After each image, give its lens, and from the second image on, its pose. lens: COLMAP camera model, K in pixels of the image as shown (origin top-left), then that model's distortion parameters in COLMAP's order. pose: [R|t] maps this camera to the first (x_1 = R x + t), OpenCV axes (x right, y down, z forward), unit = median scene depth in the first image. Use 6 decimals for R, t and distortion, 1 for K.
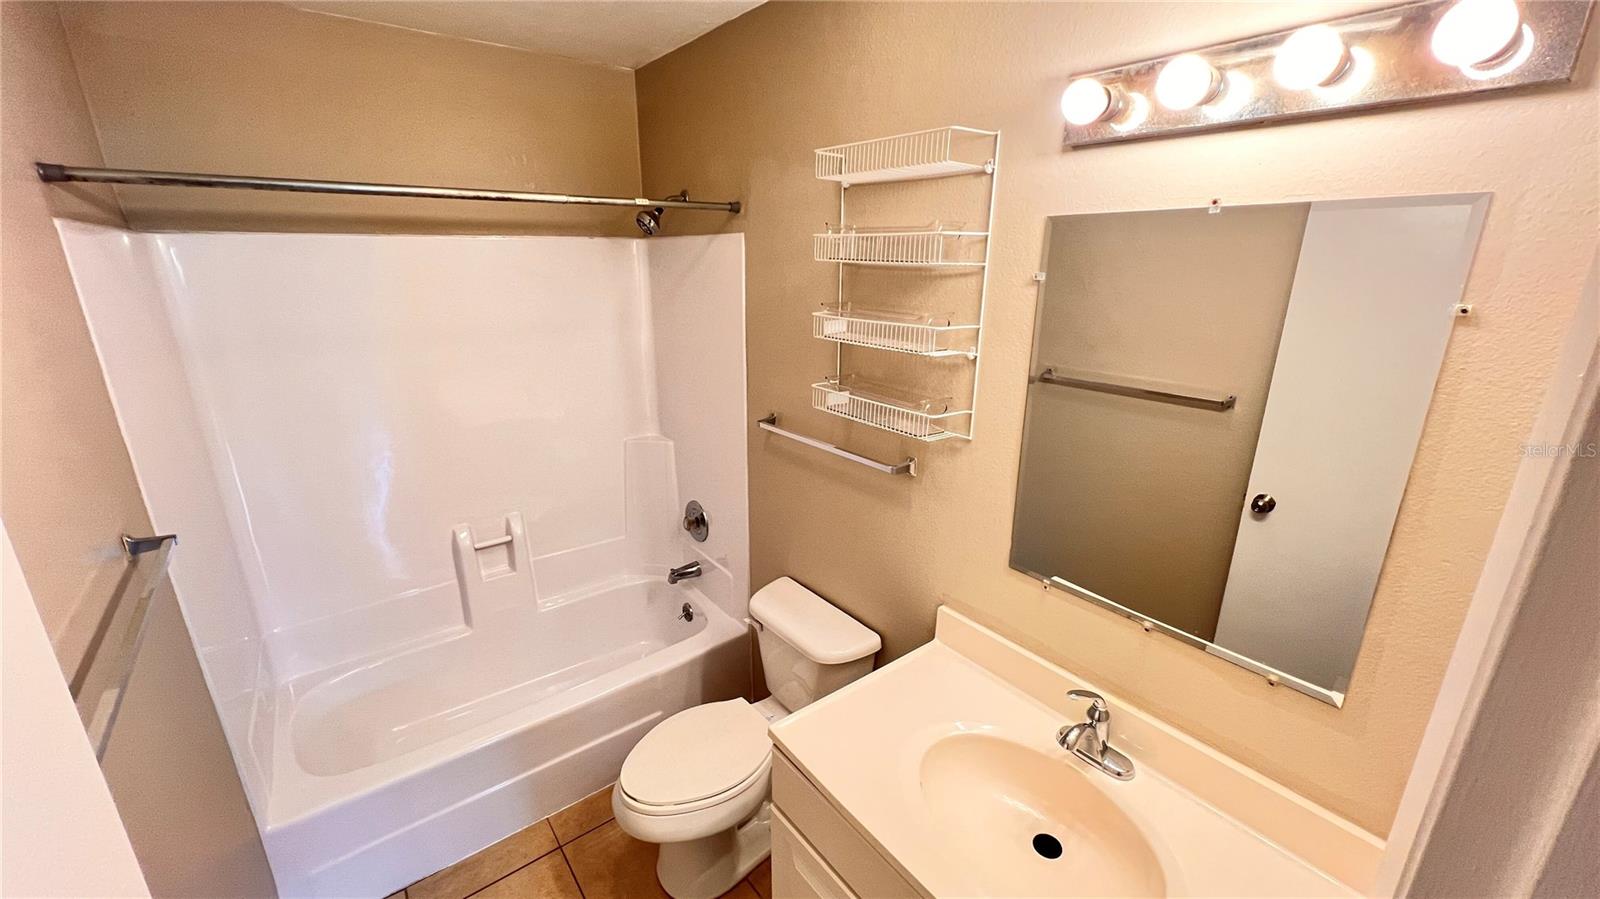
lens RADIAL K [[639.6, 0, 800.0], [0, 639.6, 449.5], [0, 0, 1]] dist [-0.000044, -0.000071]
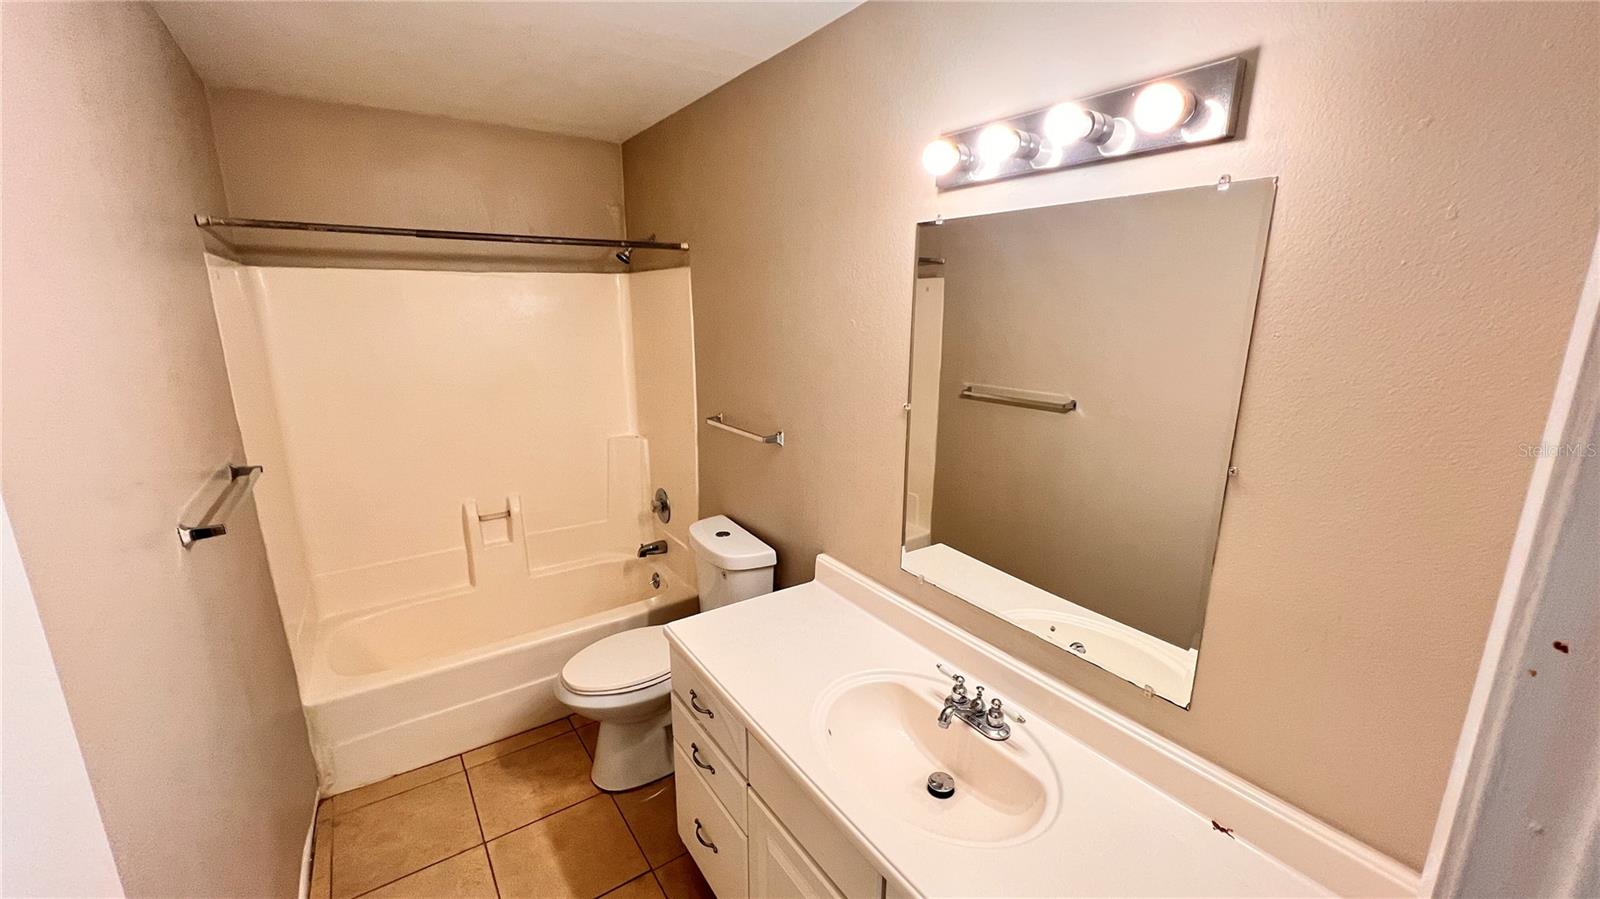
lens RADIAL K [[641.5, 0, 809.1], [0, 641.5, 443.8], [0, 0, 1]] dist [0.002464, 0.000055]
pose [[0.998863, 0.017612, -0.044305, 0.188898], [-0.020302, 0.997931, -0.061007, 0.076392], [0.043139, 0.061837, 0.997154, -0.228114]]
